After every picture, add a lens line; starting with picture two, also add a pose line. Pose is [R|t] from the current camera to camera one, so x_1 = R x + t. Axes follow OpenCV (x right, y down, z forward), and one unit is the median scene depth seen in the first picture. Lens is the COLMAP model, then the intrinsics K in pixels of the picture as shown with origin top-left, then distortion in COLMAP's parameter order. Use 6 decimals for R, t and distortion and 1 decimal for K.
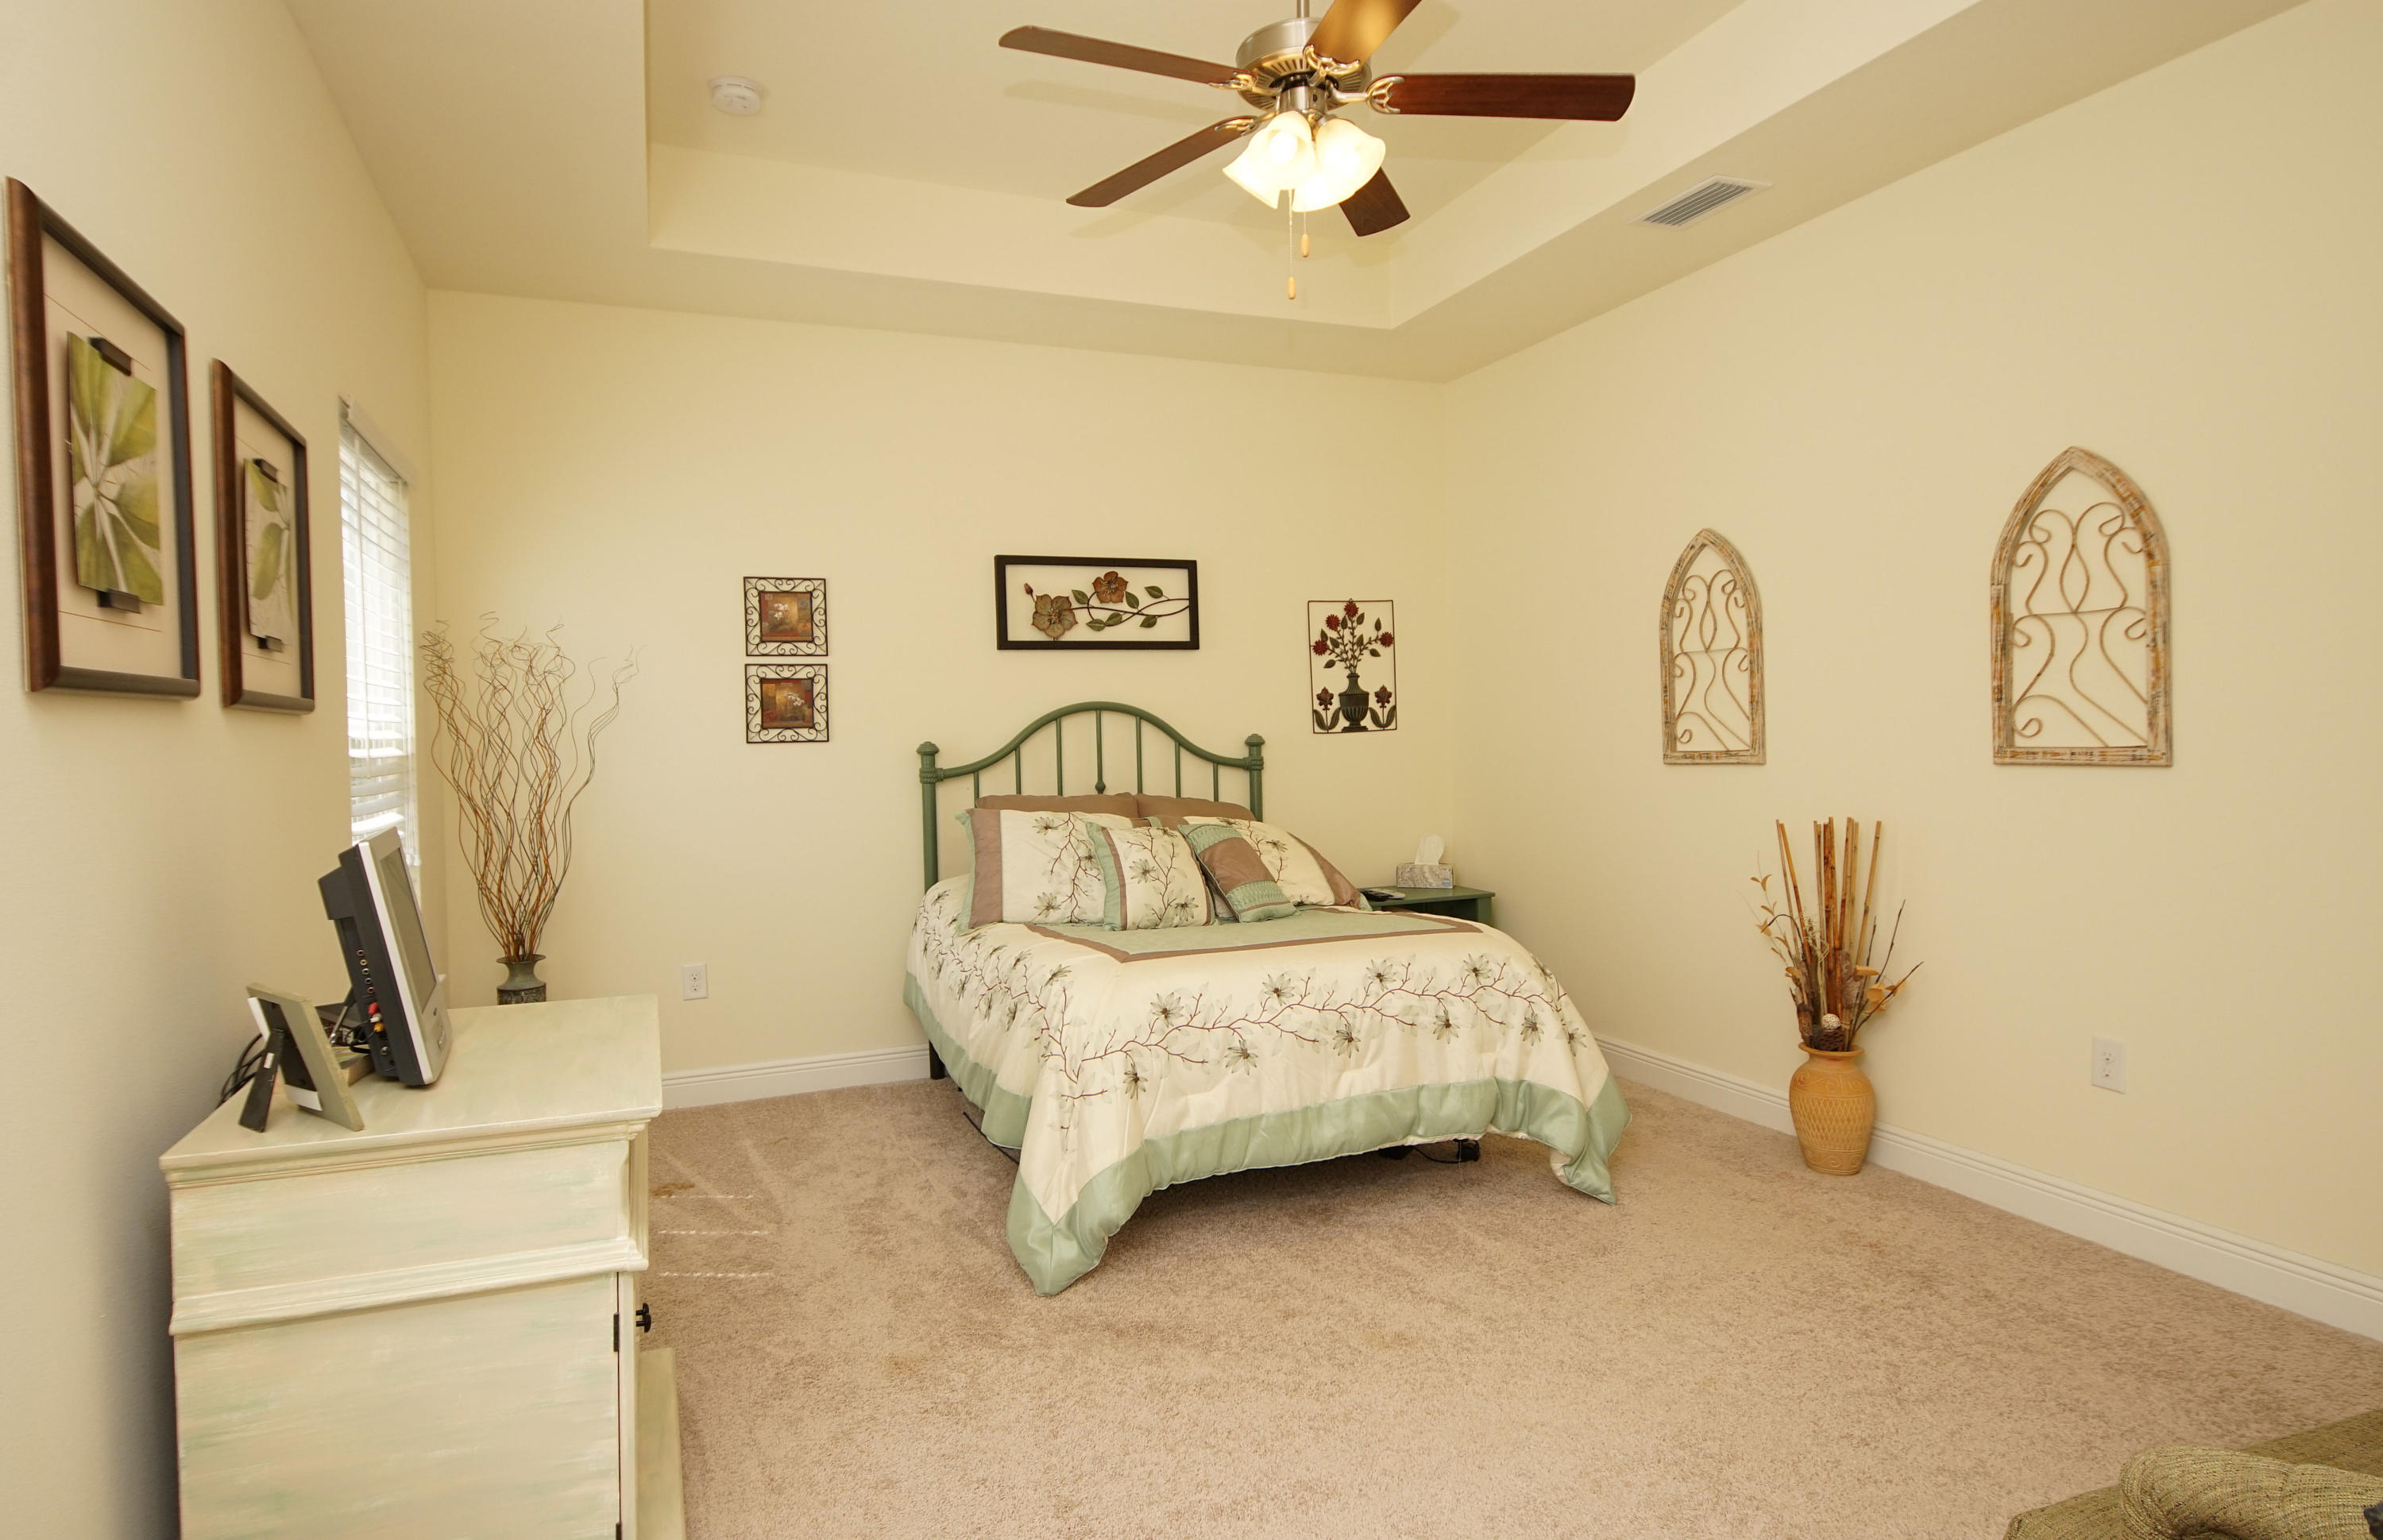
lens RADIAL K [[1330.8, 0, 1151.8], [0, 1330.8, 759.1], [0, 0, 1]] dist [0.011593, -0.001902]
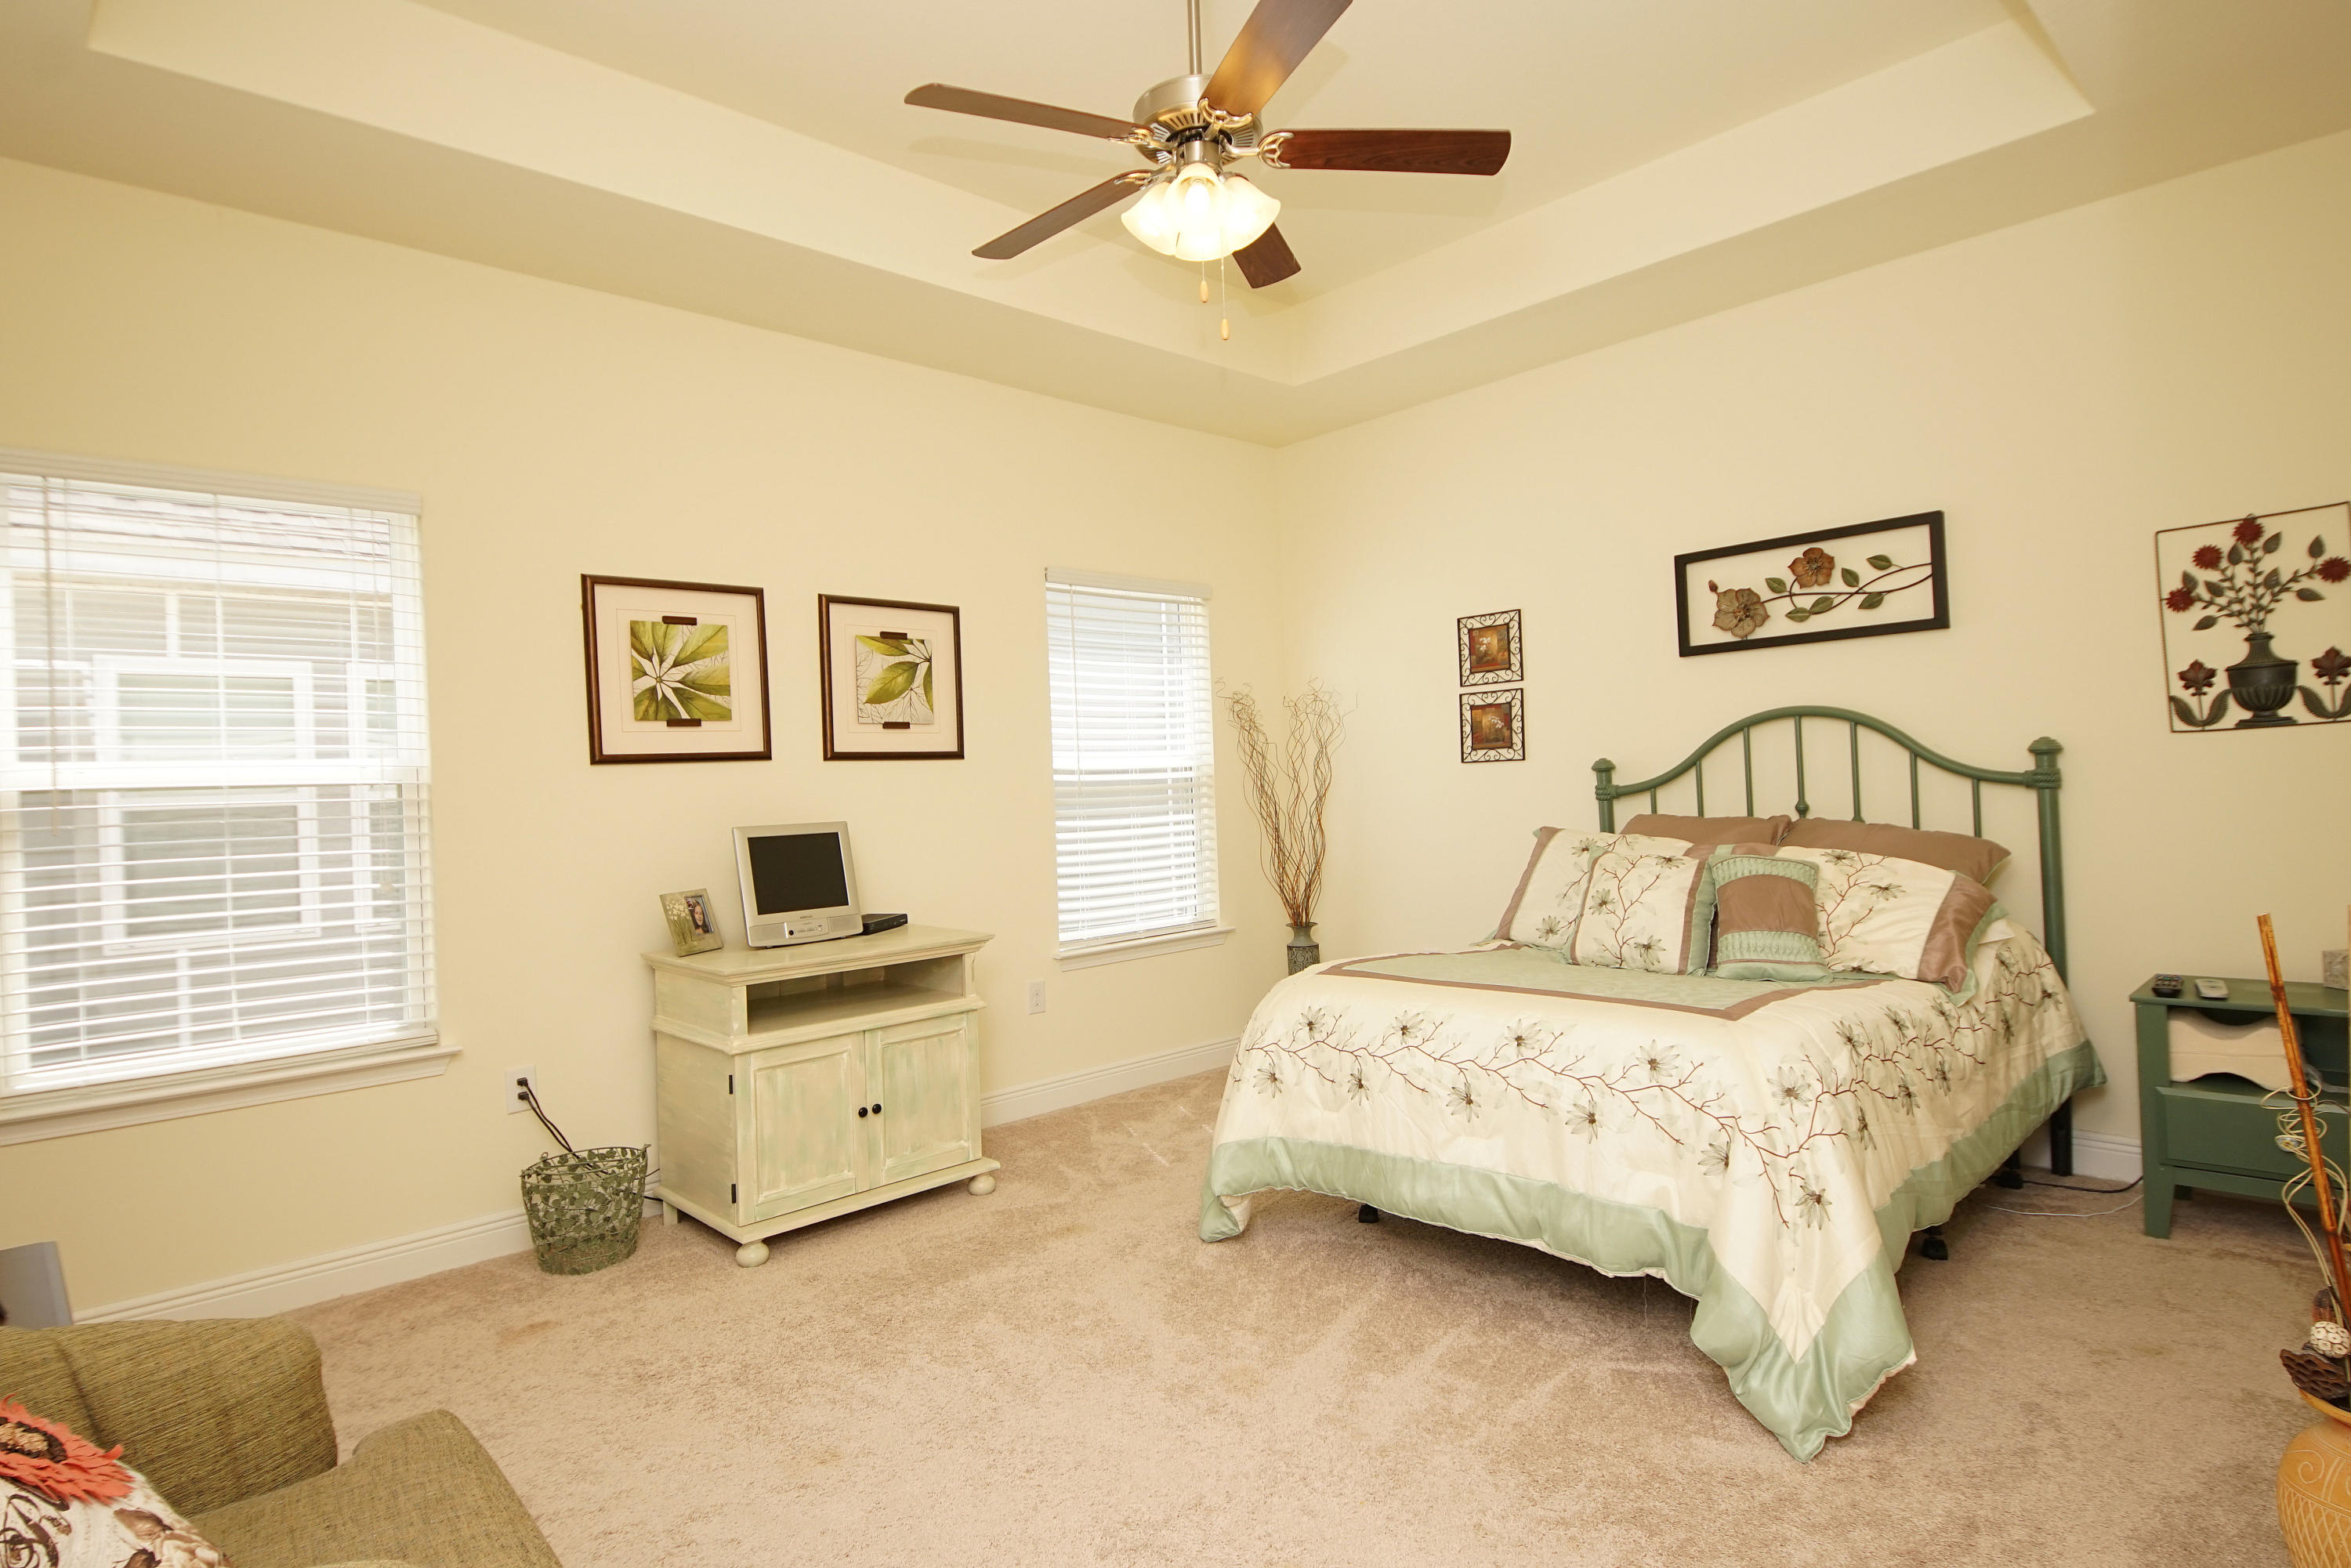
lens RADIAL K [[1259.5, 0, 1169.1], [0, 1259.5, 786.5], [0, 0, 1]] dist [0.022352, -0.023018]
pose [[0.363221, 0.005877, -0.931684, 0.572913], [0.012594, 0.999858, 0.011217, -0.006550], [0.931618, -0.015808, 0.363095, 0.345505]]
